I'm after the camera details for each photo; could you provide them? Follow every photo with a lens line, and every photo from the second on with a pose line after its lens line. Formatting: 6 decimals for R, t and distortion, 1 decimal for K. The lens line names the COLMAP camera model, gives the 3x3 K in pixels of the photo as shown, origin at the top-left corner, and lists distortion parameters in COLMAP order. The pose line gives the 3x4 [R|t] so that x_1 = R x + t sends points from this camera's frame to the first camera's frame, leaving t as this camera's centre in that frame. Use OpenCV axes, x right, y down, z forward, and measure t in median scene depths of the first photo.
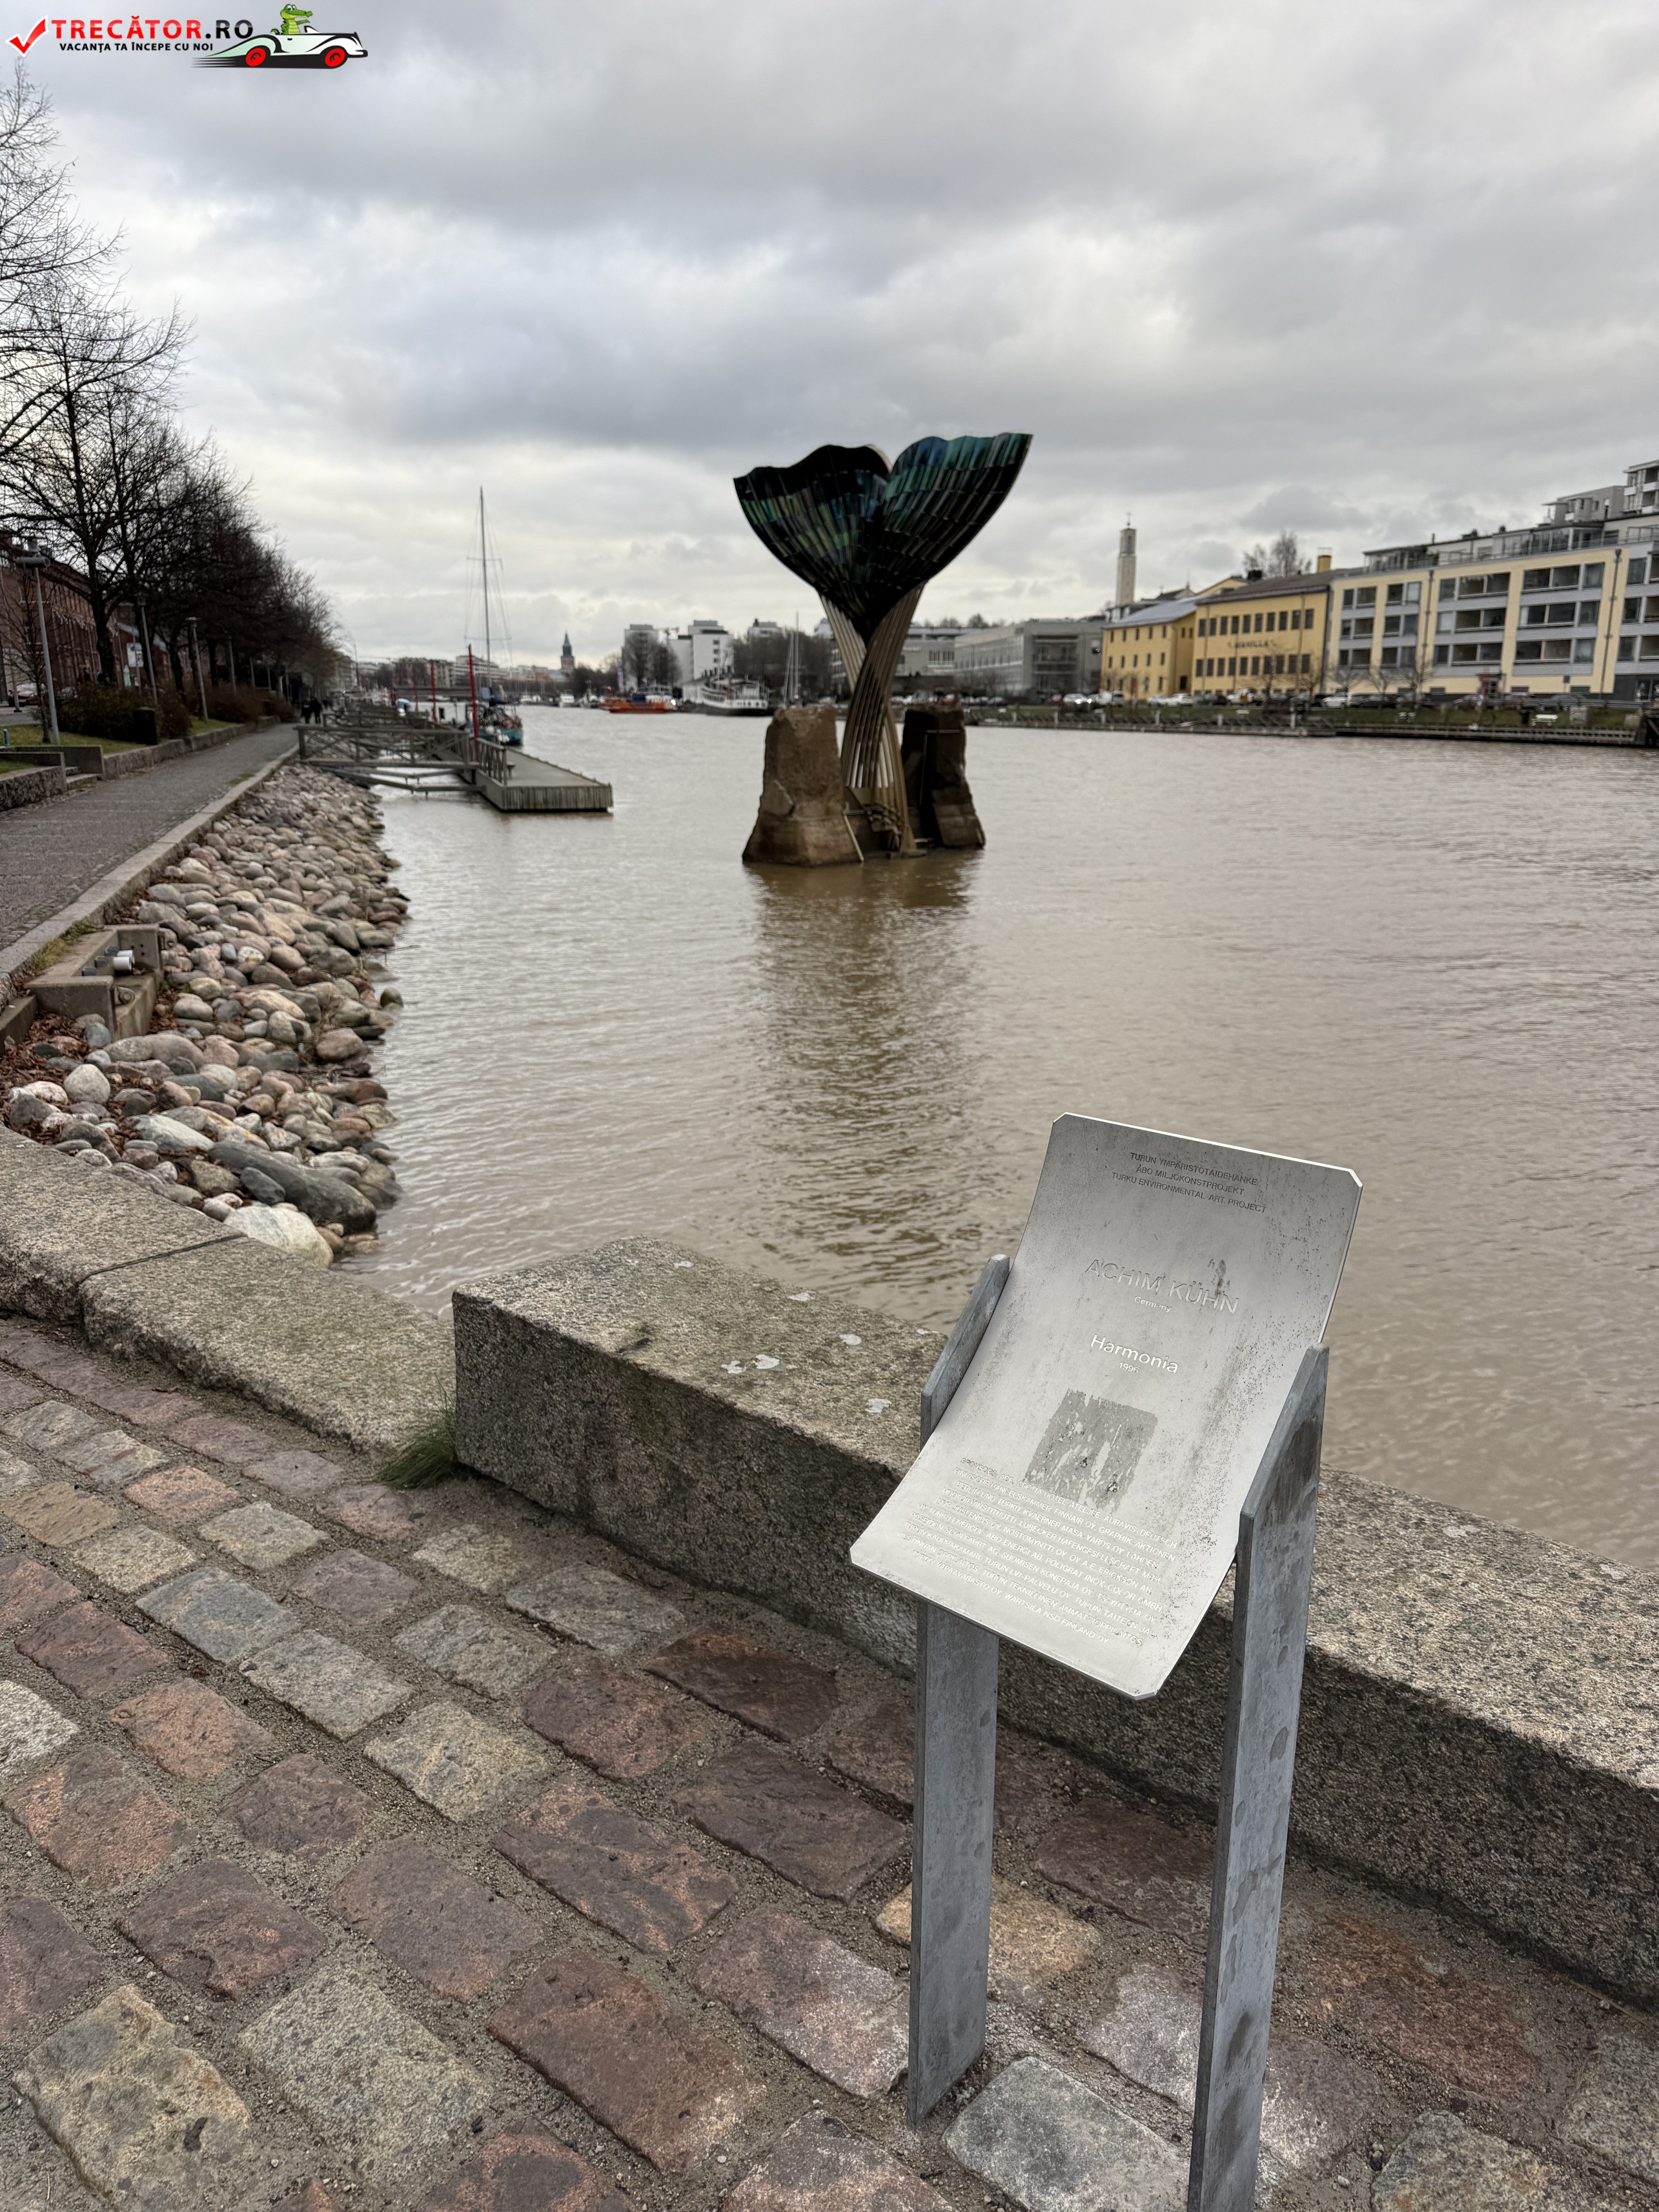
lens RADIAL K [[1532.0, 0, 805.6], [0, 1532.0, 1123.7], [0, 0, 1]] dist [0.011543, -0.022897]
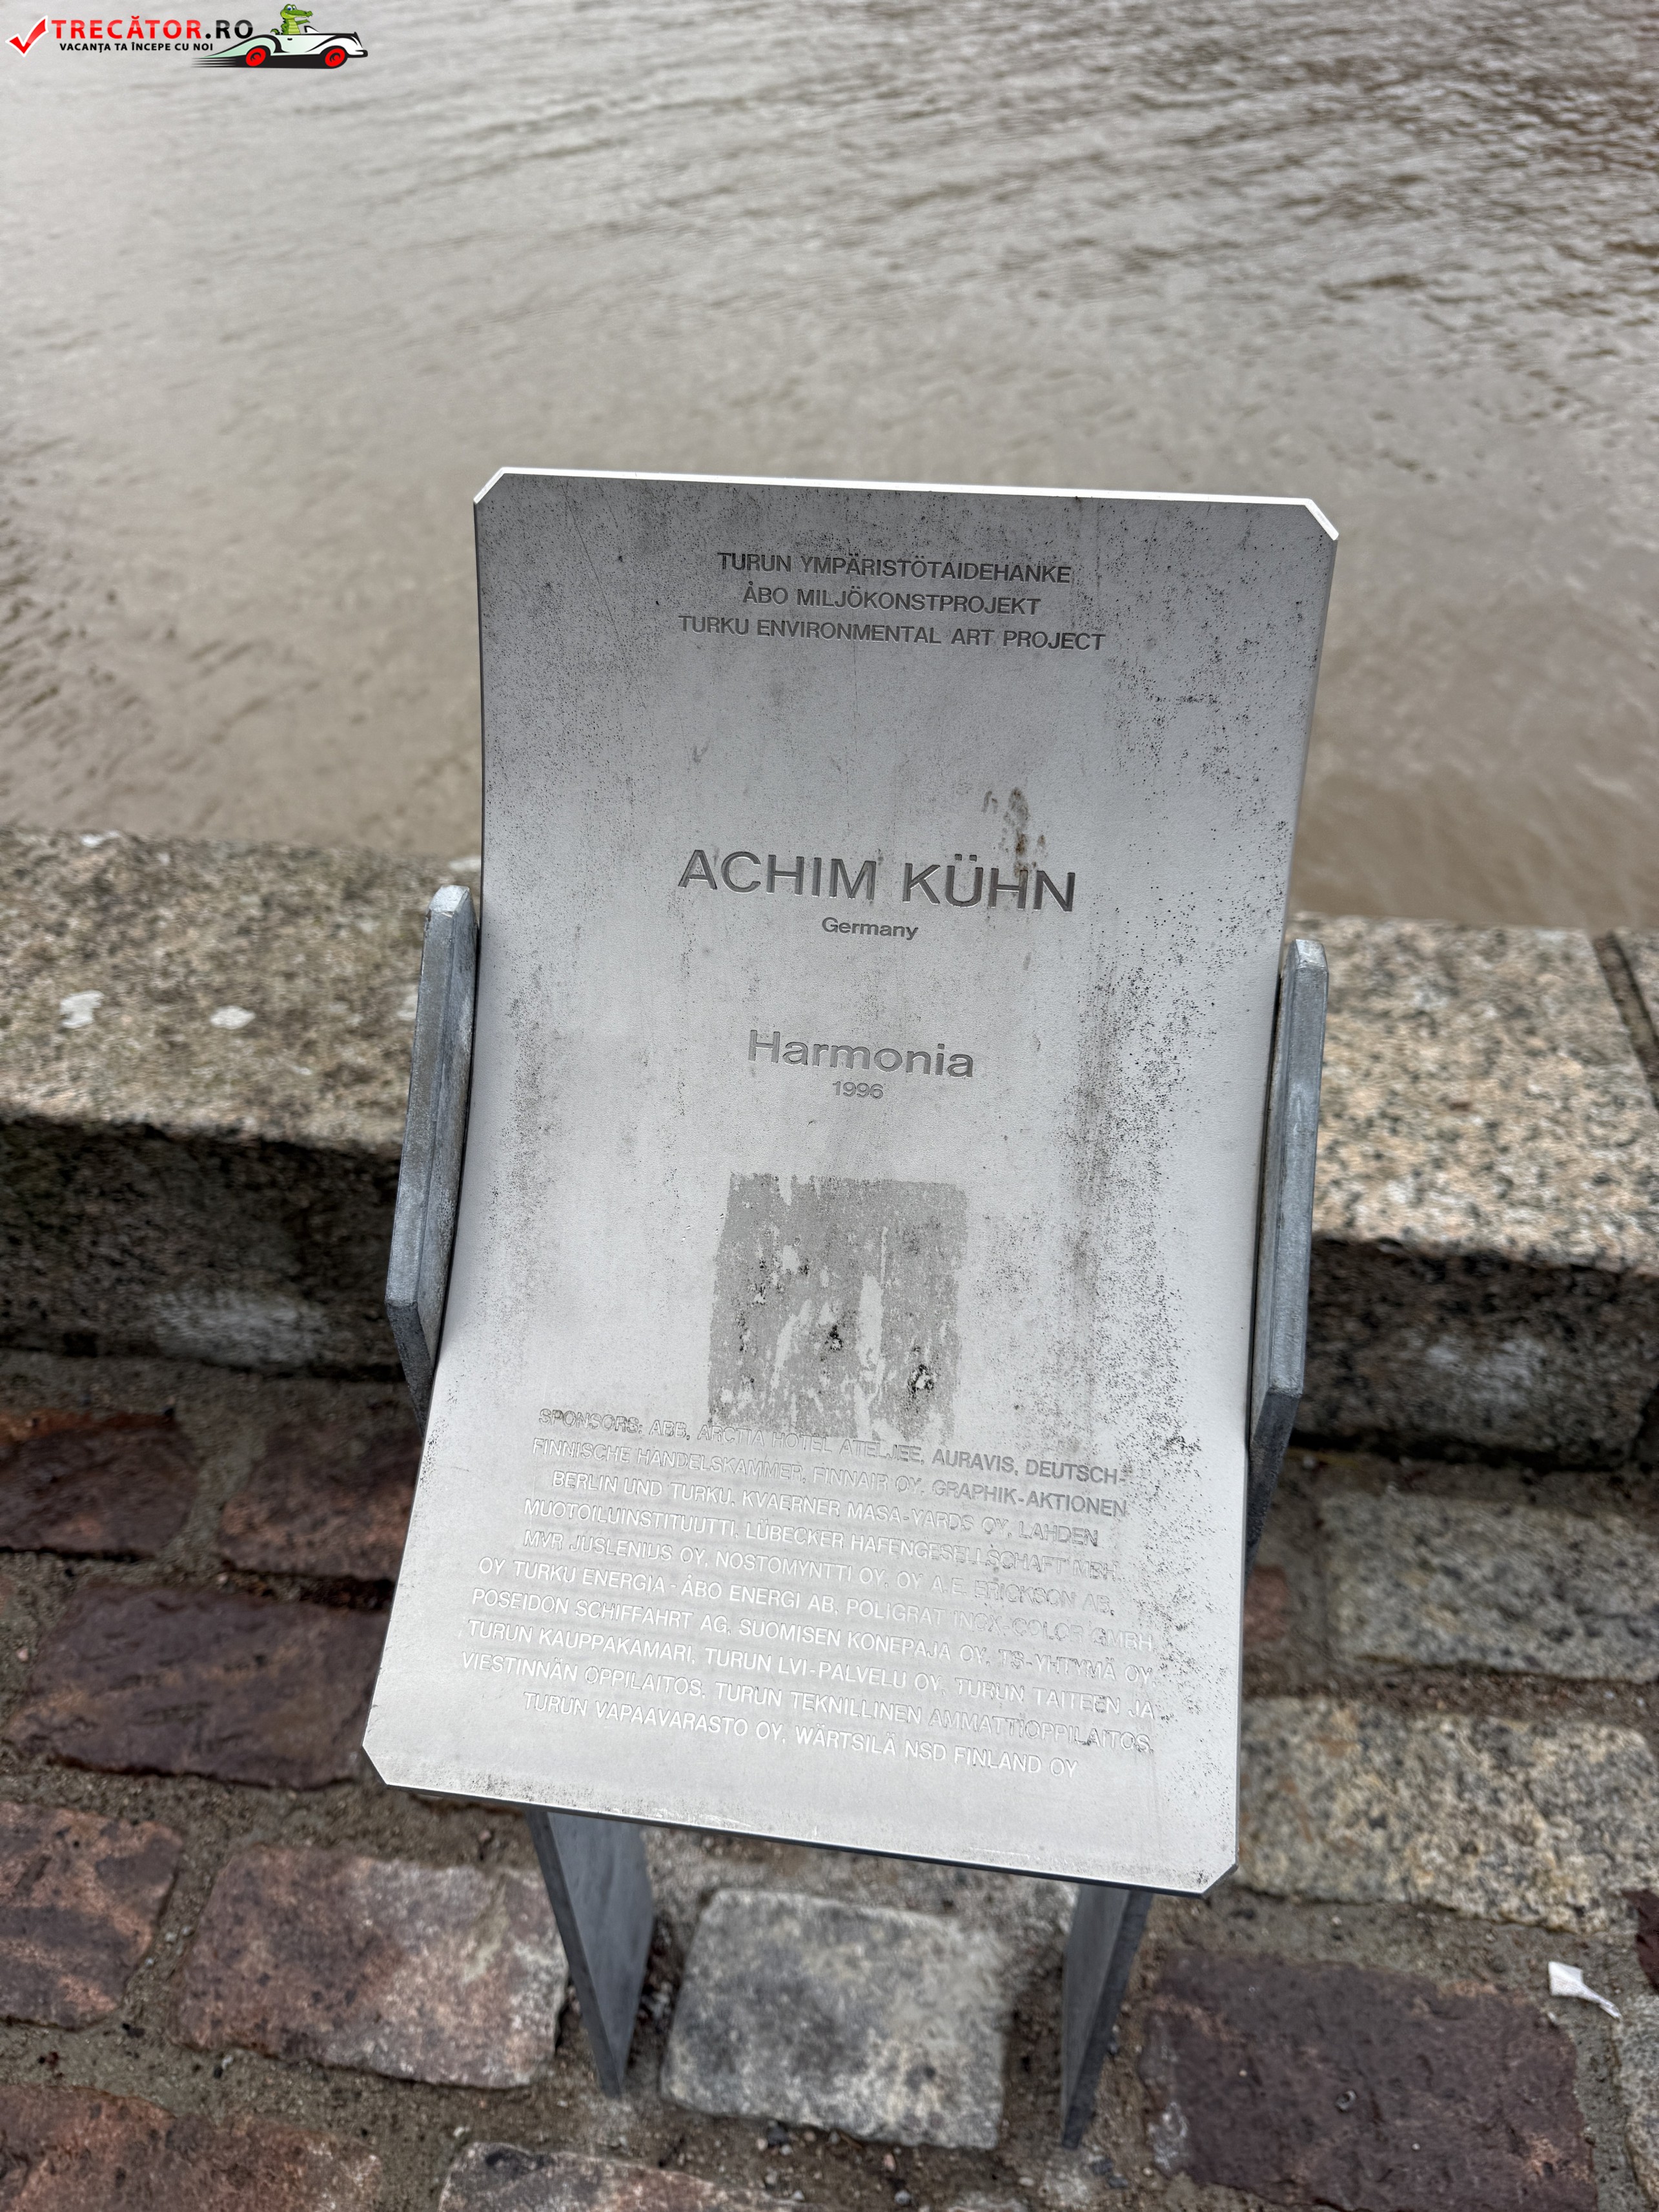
lens RADIAL K [[1532.0, 0, 814.2], [0, 1532.0, 1107.9], [0, 0, 1]] dist [0.011543, -0.022897]
pose [[0.820168, -0.376959, 0.430379, 0.014149], [0.149872, 0.867540, 0.474249, -0.030771], [-0.552144, -0.324462, 0.768024, 0.538235]]
